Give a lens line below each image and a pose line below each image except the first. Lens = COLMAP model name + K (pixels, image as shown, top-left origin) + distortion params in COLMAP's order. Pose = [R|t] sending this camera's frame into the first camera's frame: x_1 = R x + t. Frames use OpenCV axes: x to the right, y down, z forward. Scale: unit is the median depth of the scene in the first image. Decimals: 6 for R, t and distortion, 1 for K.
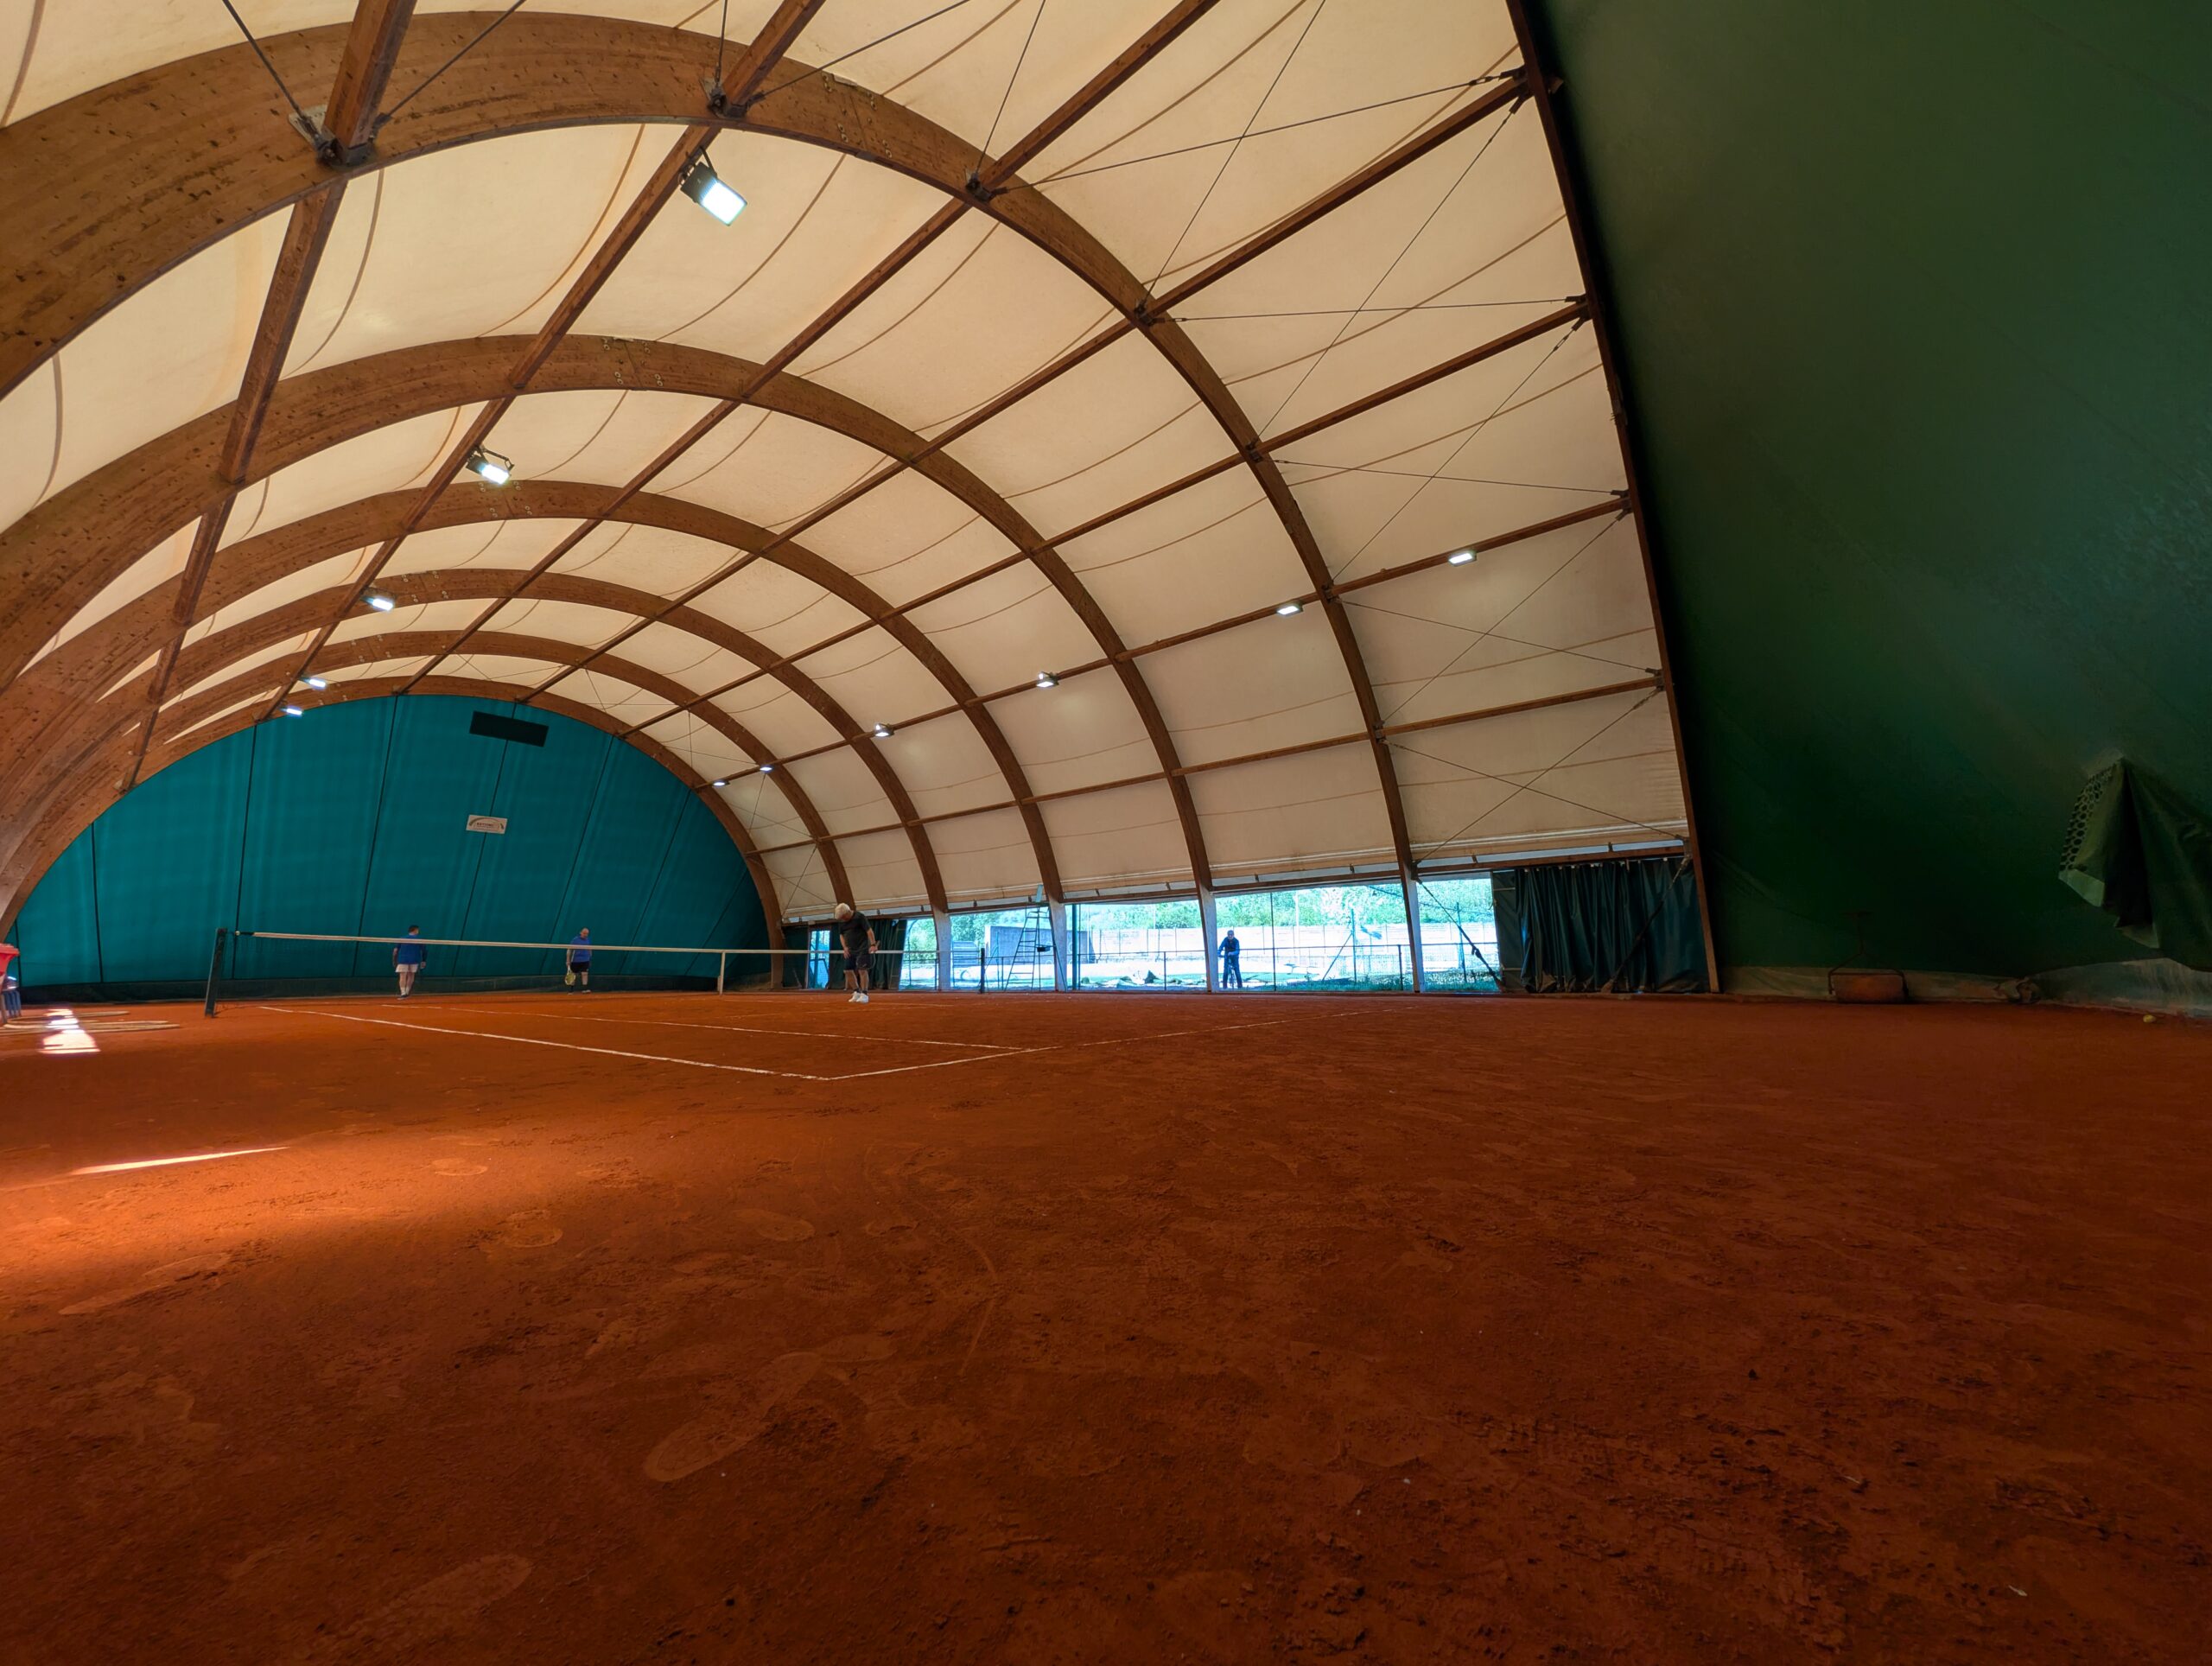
lens RADIAL K [[873.8, 0, 1107.7], [0, 873.8, 870.5], [0, 0, 1]] dist [0.001127, 0.000650]
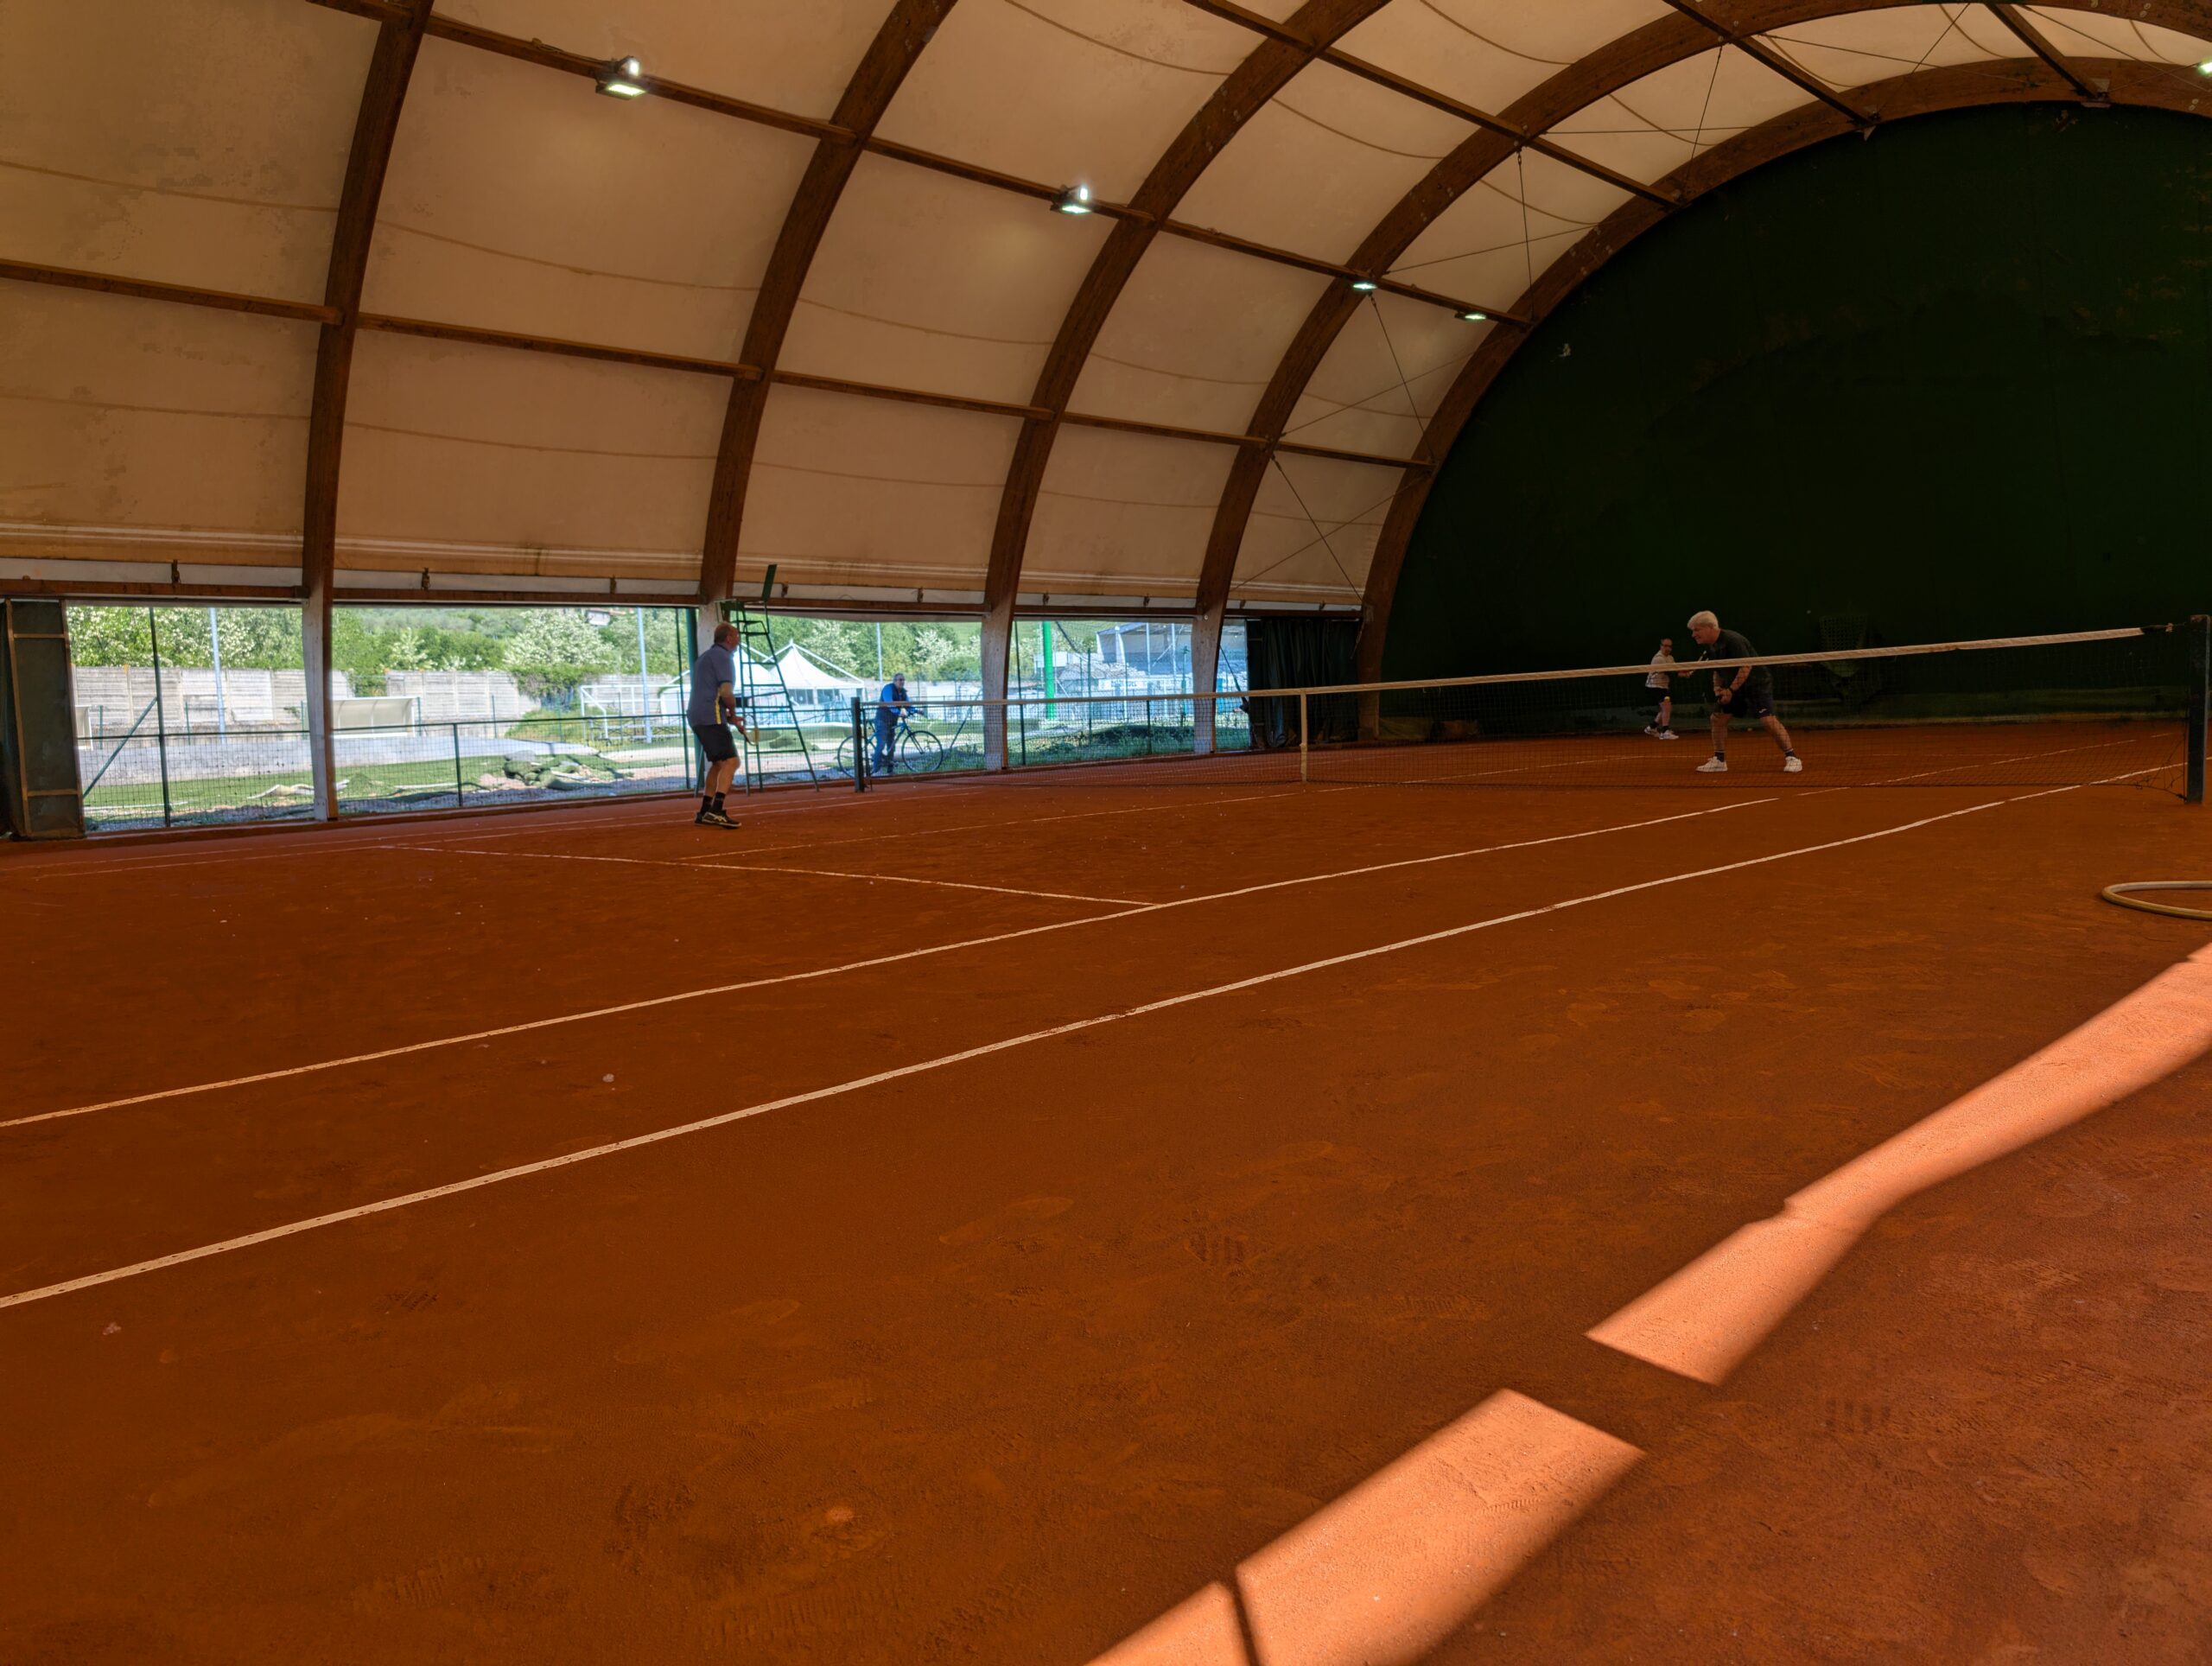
lens RADIAL K [[1527.7, 0, 1106.0], [0, 1527.7, 833.0], [0, 0, 1]] dist [-0.041887, -0.000292]
pose [[0.088477, -0.062077, 0.994142, -0.898487], [-0.063375, 0.995683, 0.067814, 0.095465], [-0.994060, -0.069004, 0.084161, 0.761252]]
